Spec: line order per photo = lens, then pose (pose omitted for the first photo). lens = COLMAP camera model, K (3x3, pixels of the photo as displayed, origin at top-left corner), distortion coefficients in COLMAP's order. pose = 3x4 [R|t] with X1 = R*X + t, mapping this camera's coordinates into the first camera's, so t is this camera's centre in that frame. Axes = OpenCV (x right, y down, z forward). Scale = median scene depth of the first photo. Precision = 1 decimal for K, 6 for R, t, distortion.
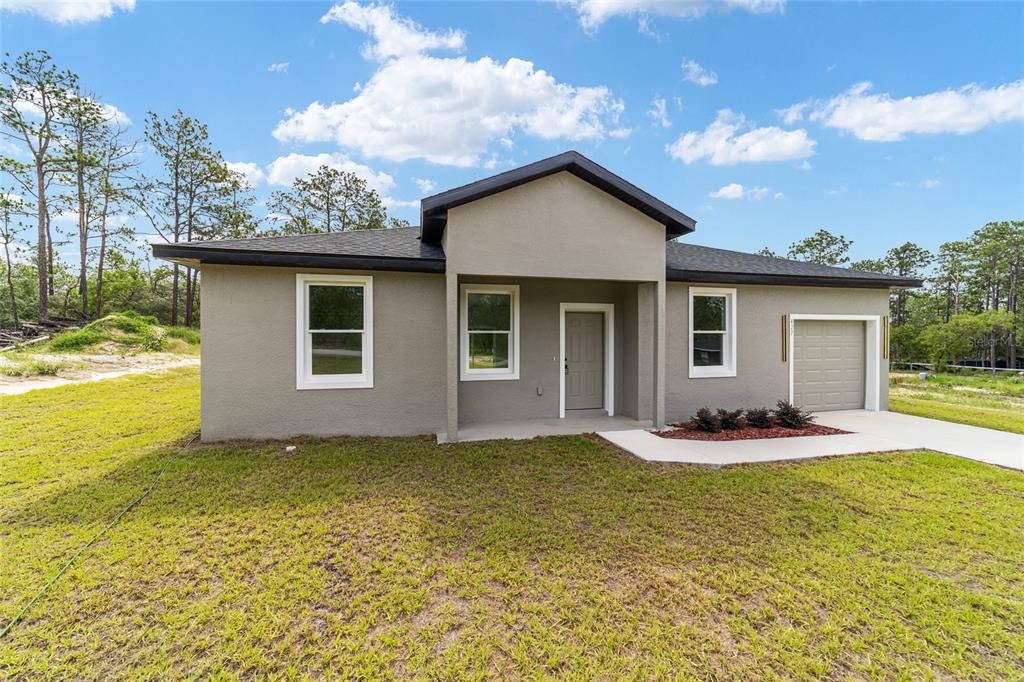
lens RADIAL K [[389.4, 0, 510.5], [0, 389.4, 334.6], [0, 0, 1]] dist [-0.016034, 0.008778]
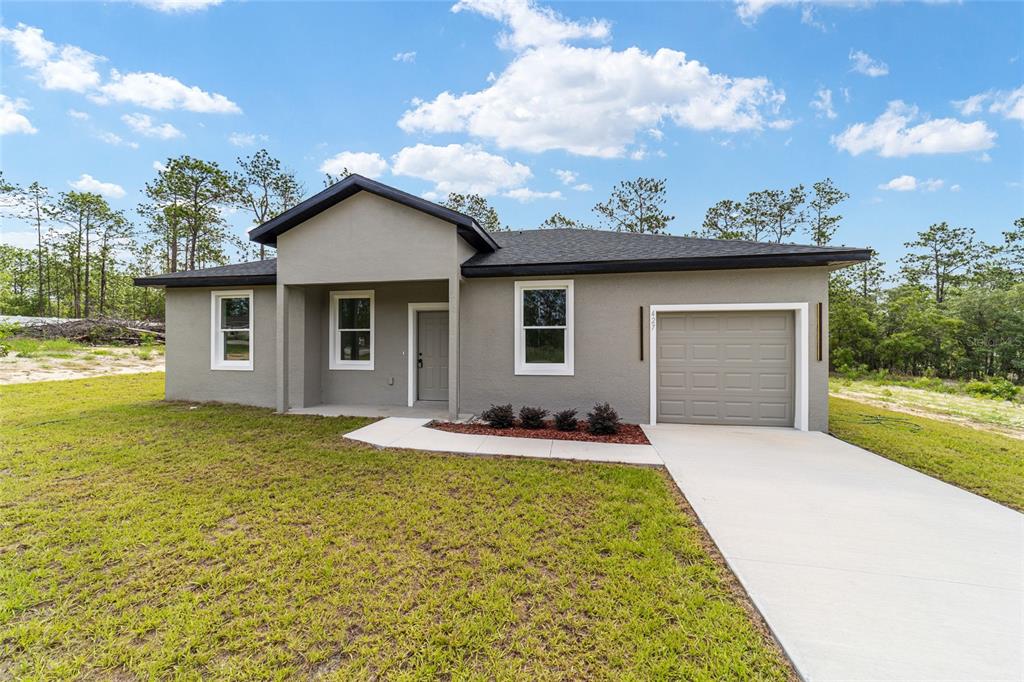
lens RADIAL K [[392.3, 0, 511.8], [0, 392.3, 336.3], [0, 0, 1]] dist [-0.020128, 0.008208]
pose [[0.912559, -0.006291, -0.408897, 0.793922], [0.002091, 0.999940, -0.010716, 0.023977], [0.408940, 0.008924, 0.912518, 0.089707]]
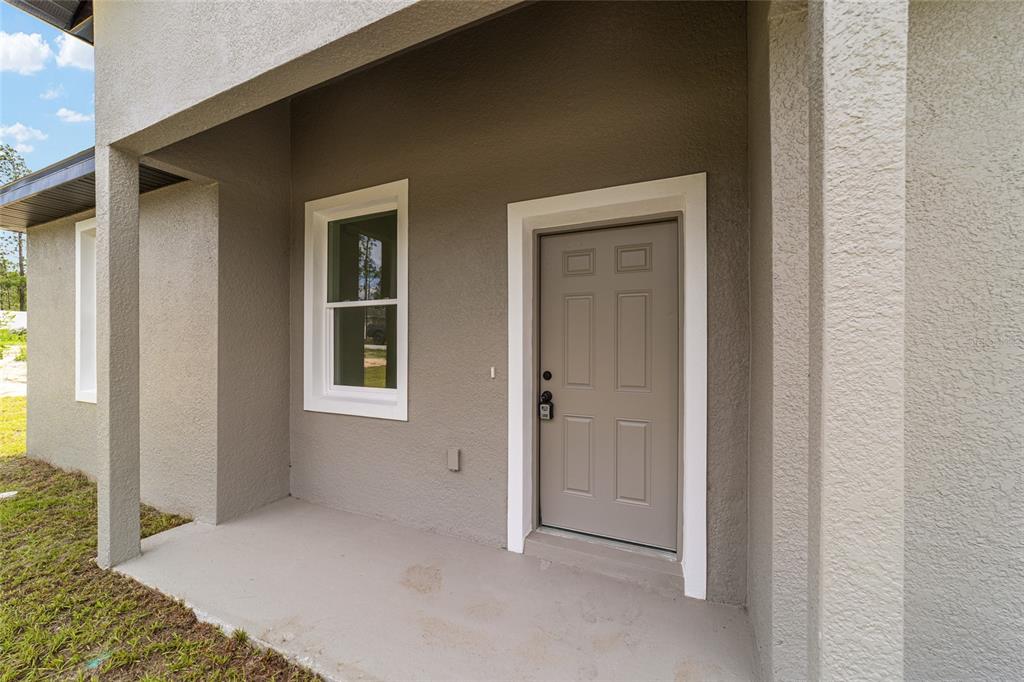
lens RADIAL K [[392.3, 0, 511.8], [0, 392.3, 336.3], [0, 0, 1]] dist [-0.020128, 0.008208]
pose [[0.791642, -0.001531, -0.610984, 0.309435], [0.003601, 0.999991, 0.002160, 0.027614], [0.610975, -0.003911, 0.791640, 0.682884]]
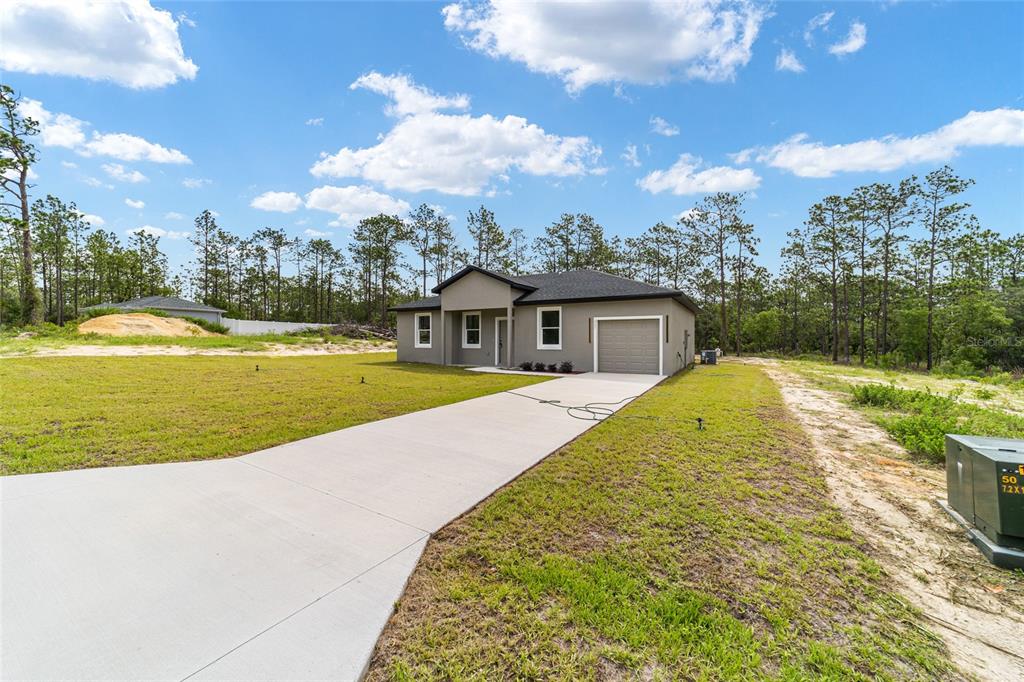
lens RADIAL K [[392.3, 0, 511.8], [0, 392.3, 336.3], [0, 0, 1]] dist [-0.020128, 0.008208]
pose [[0.725948, -0.006487, -0.687719, 1.722103], [0.000201, 0.999957, -0.009220, 0.054291], [0.687750, 0.006555, 0.725918, -0.631273]]
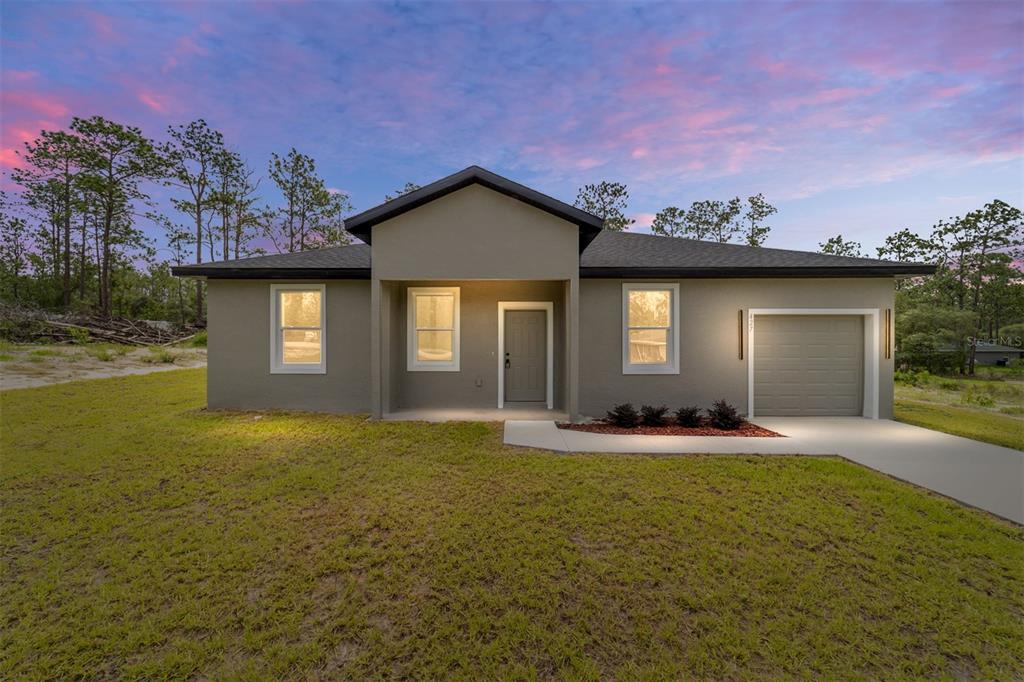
lens RADIAL K [[389.4, 0, 510.5], [0, 389.4, 334.6], [0, 0, 1]] dist [-0.016034, 0.008778]
pose [[0.969715, -0.000953, -0.244237, 0.393388], [0.000750, 0.999999, -0.000924, 0.009376], [0.244237, 0.000712, 0.969715, -0.043563]]
